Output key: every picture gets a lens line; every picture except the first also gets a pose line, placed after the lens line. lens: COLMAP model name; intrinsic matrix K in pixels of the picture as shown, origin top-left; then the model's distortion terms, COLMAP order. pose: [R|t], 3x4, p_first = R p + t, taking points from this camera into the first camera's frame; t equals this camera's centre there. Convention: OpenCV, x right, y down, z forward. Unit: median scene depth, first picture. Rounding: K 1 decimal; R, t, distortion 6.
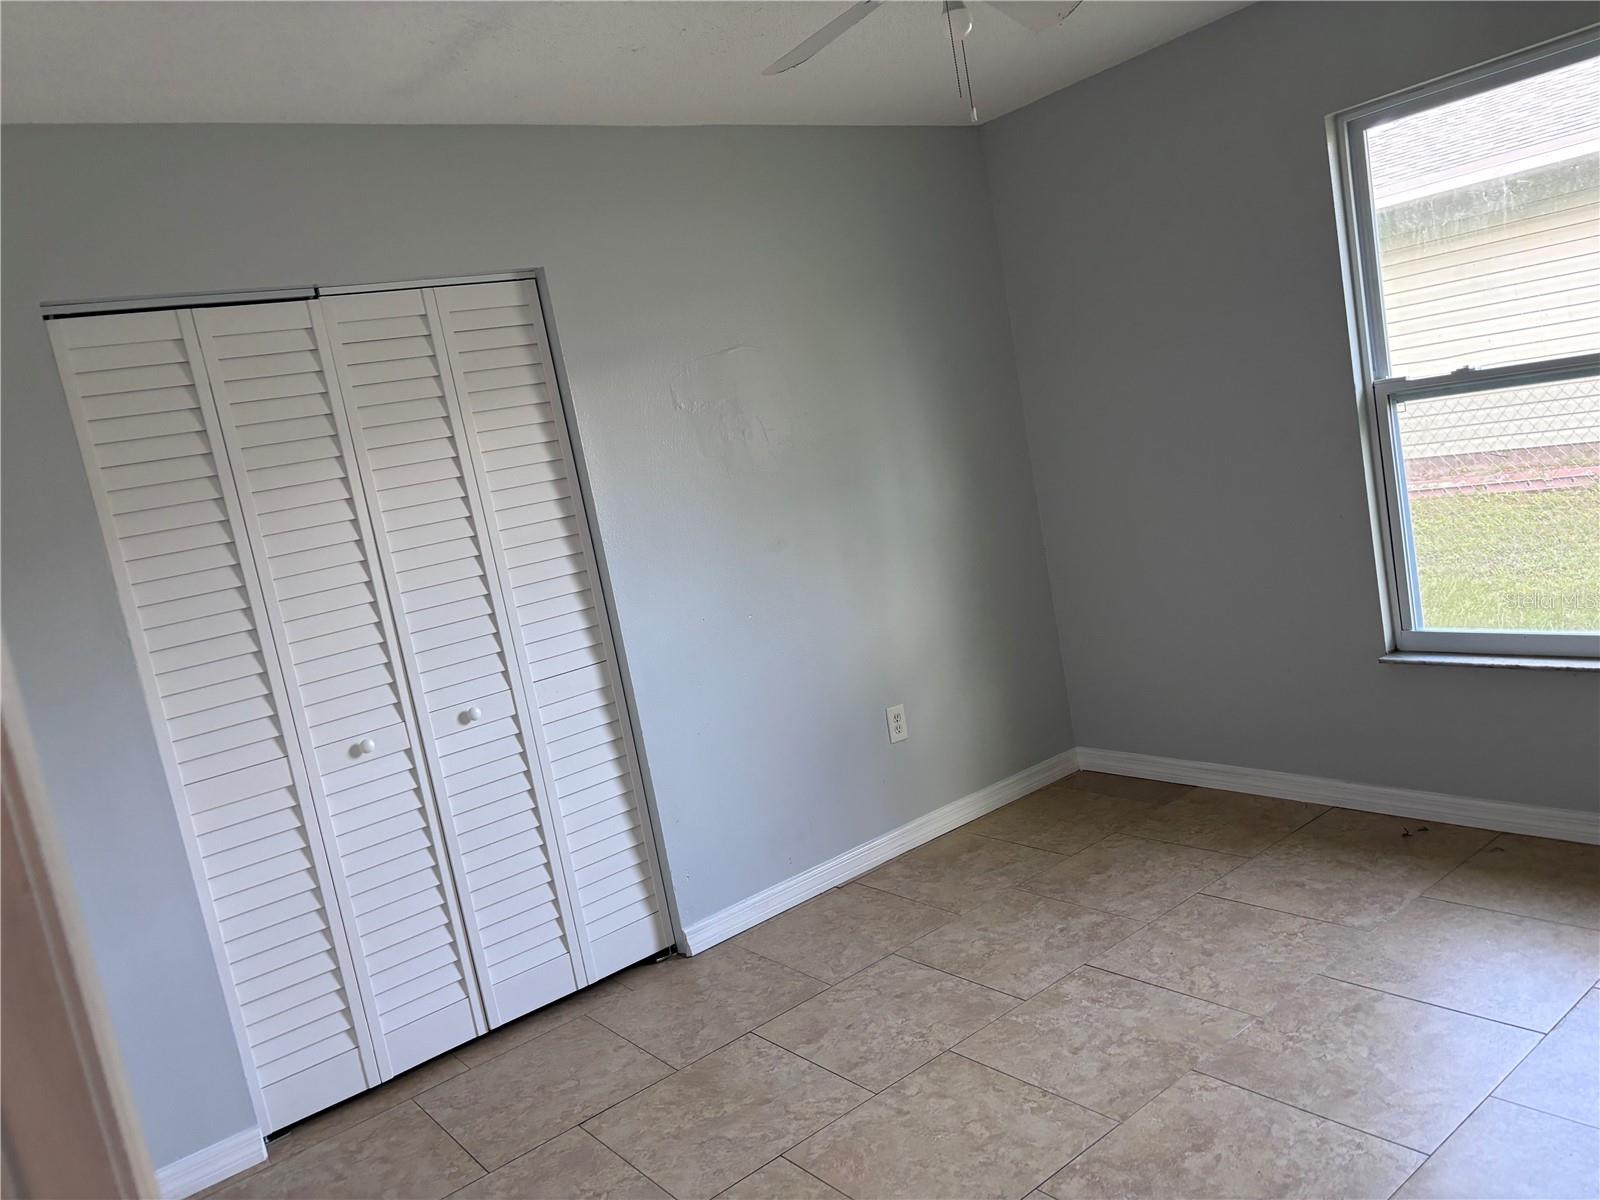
lens RADIAL K [[1213.4, 0, 805.1], [0, 1213.4, 609.1], [0, 0, 1]] dist [0.059550, -0.072113]
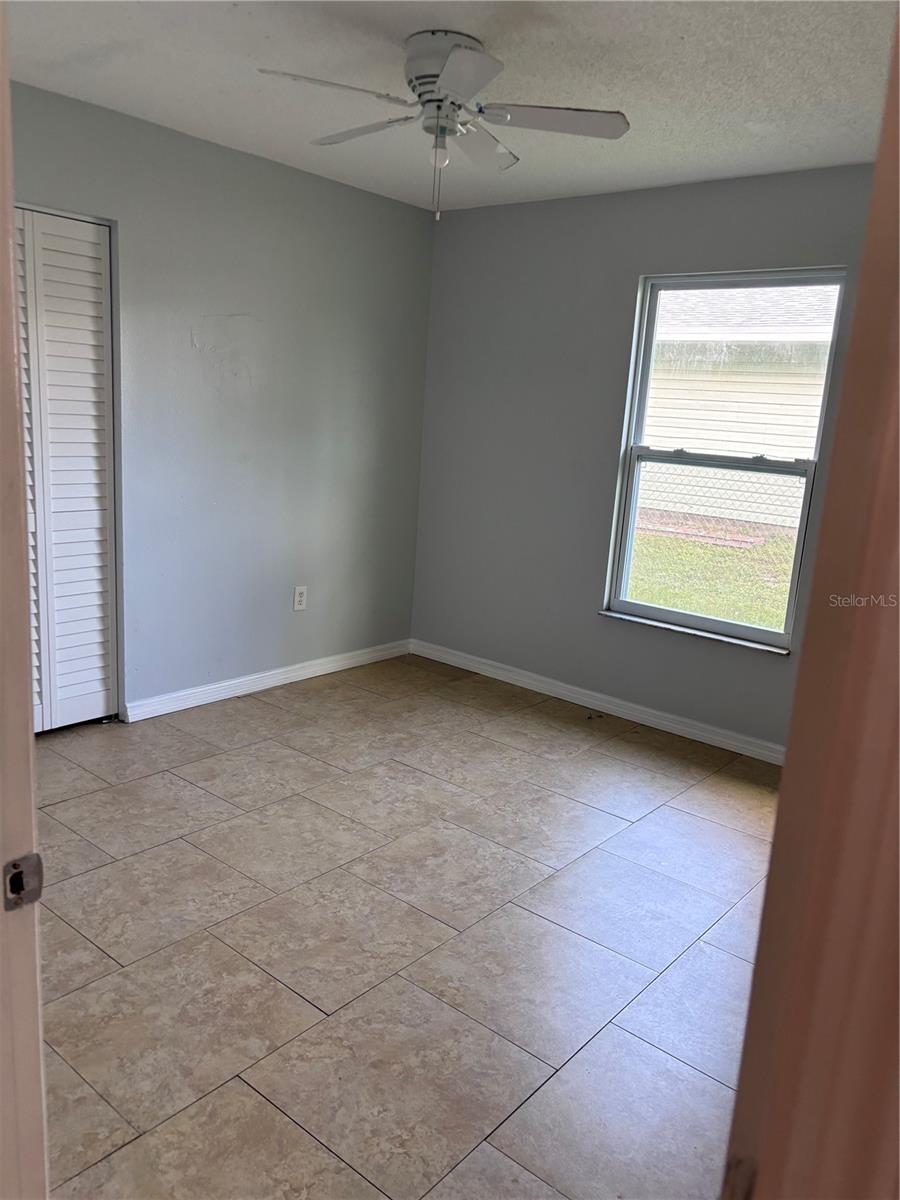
lens RADIAL K [[910.1, 0, 445.7], [0, 910.1, 615.3], [0, 0, 1]] dist [0.059550, -0.072113]
pose [[0.948665, 0.192048, 0.251302, -0.038425], [-0.209050, 0.976979, 0.042547, 0.039318], [-0.237346, -0.092897, 0.966973, -0.153550]]
